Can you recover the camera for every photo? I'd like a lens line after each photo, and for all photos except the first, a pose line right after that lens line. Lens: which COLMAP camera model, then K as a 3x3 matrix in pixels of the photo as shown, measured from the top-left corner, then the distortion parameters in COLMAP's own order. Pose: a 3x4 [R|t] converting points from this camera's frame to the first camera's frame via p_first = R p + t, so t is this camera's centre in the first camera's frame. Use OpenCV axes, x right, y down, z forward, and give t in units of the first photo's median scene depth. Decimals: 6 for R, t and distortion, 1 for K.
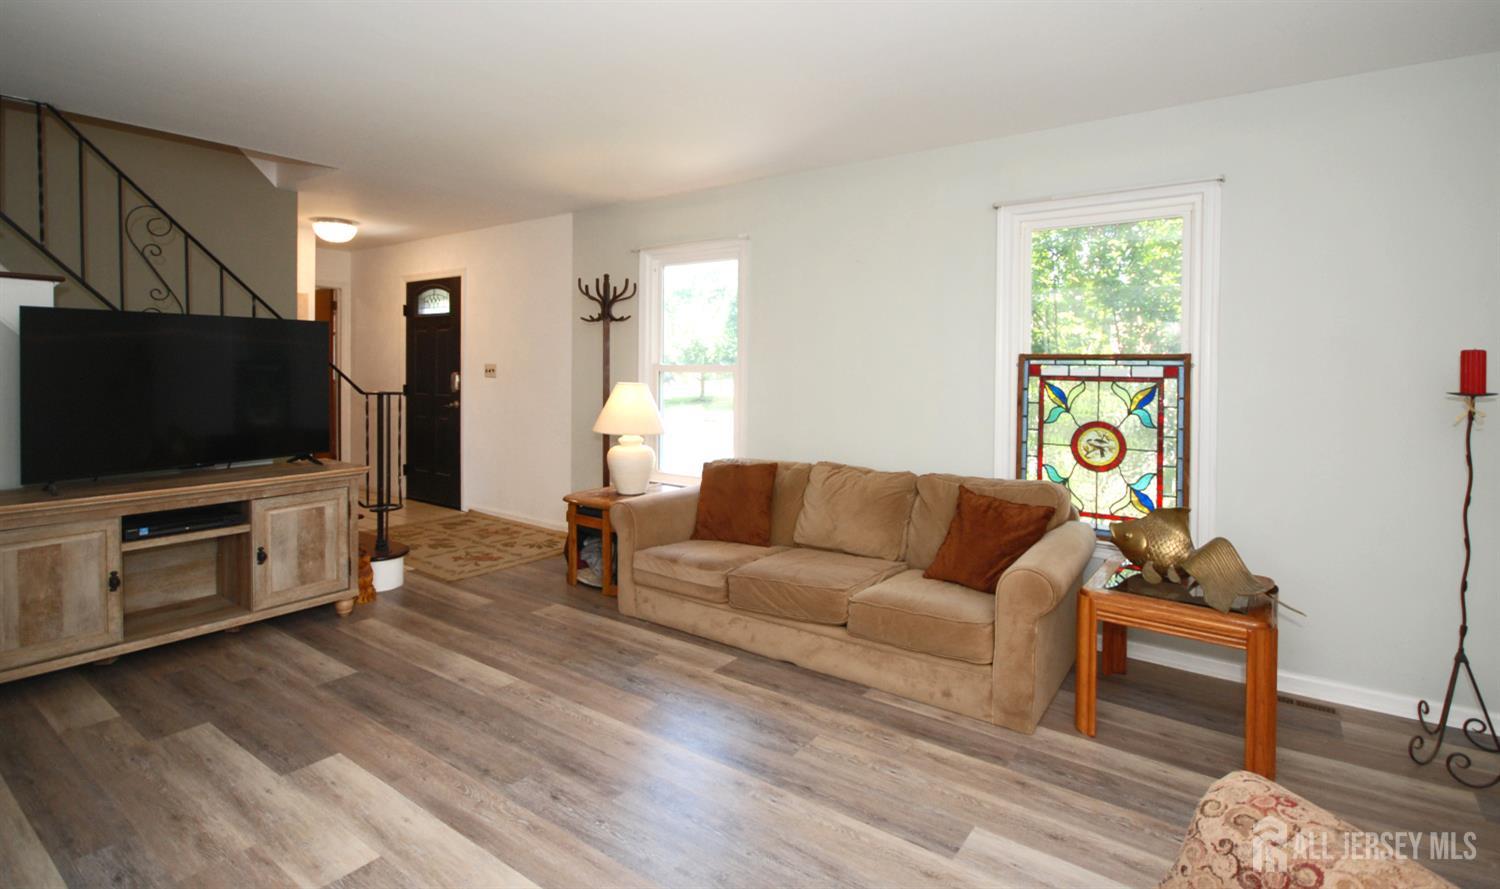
lens RADIAL K [[714.3, 0, 741.7], [0, 714.3, 379.7], [0, 0, 1]] dist [-0.000936, -0.001383]
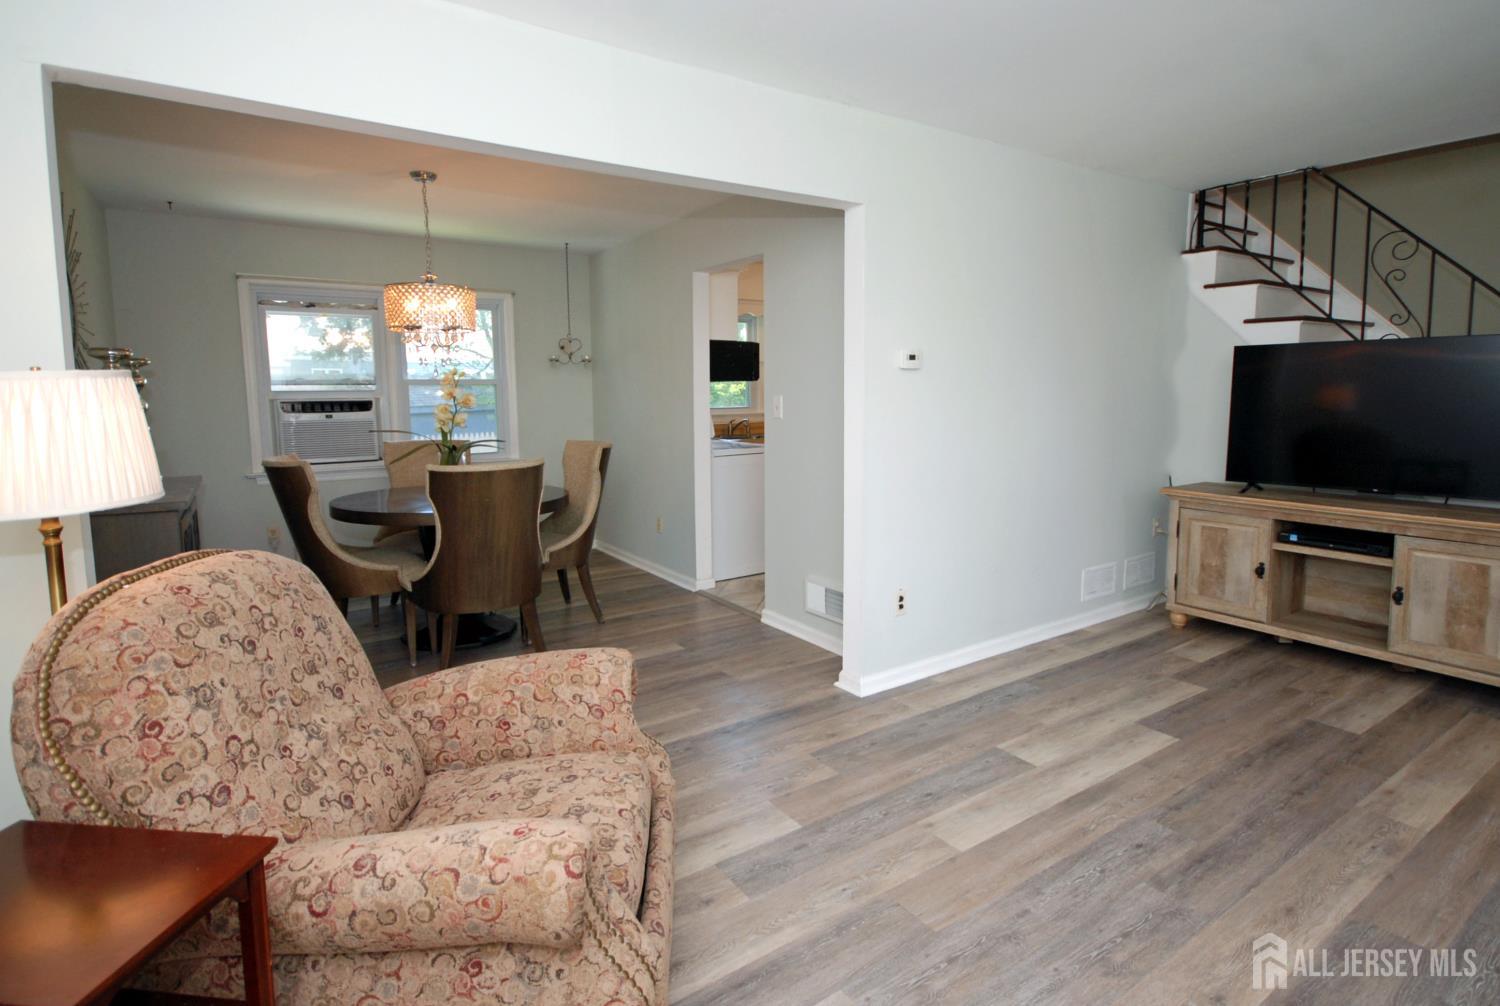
lens RADIAL K [[702.2, 0, 737.9], [0, 702.2, 495.4], [0, 0, 1]] dist [-0.003674, -0.002198]
pose [[-0.329955, 0.136657, -0.934053, 0.502665], [-0.010535, 0.988872, 0.148398, -0.011990], [0.943938, 0.058805, -0.324843, 0.525524]]
